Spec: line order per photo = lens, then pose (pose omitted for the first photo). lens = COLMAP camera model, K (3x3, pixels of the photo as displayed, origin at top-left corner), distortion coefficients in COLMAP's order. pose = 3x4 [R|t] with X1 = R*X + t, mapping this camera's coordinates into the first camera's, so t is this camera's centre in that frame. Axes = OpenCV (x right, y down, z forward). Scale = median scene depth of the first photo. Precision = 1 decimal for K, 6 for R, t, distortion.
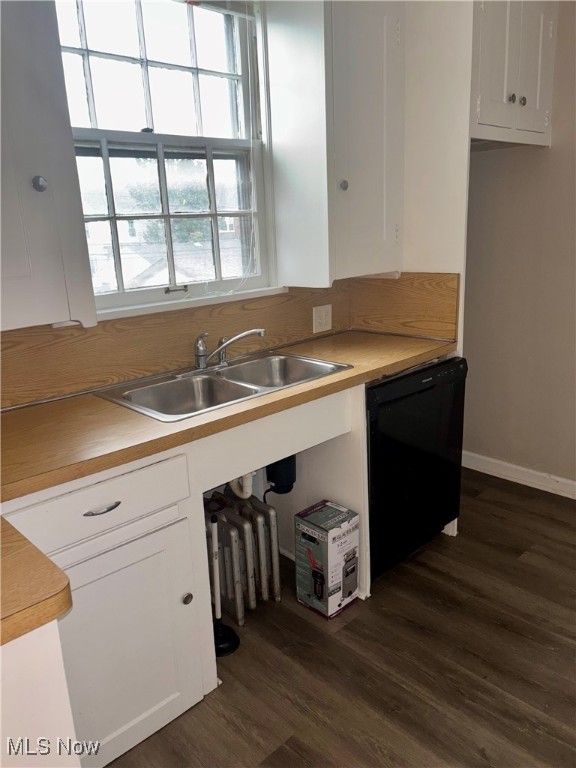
lens RADIAL K [[578.1, 0, 265.6], [0, 578.1, 389.8], [0, 0, 1]] dist [0.034741, -0.042599]
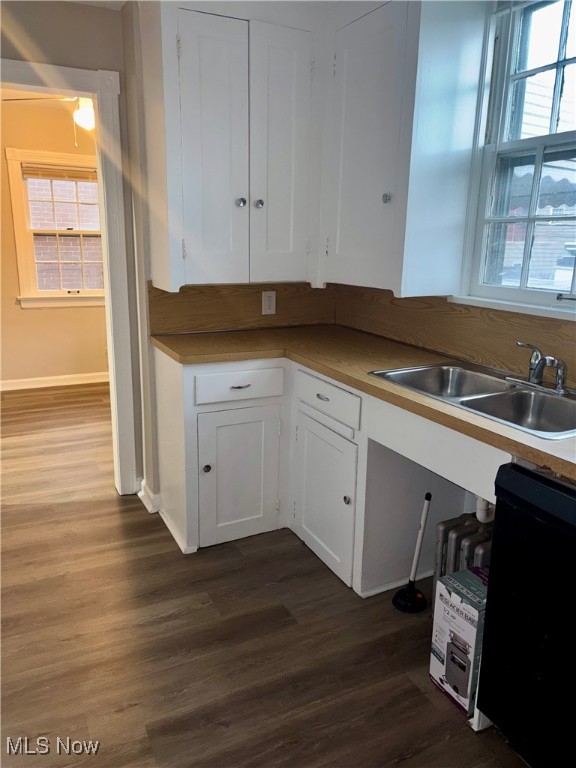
lens RADIAL K [[578.1, 0, 285.7], [0, 578.1, 384.7], [0, 0, 1]] dist [0.034741, -0.042599]
pose [[-0.277467, 0.286649, -0.916976, 0.994315], [-0.255517, 0.898059, 0.358052, -0.310961], [0.926134, 0.333651, -0.175938, 0.933102]]
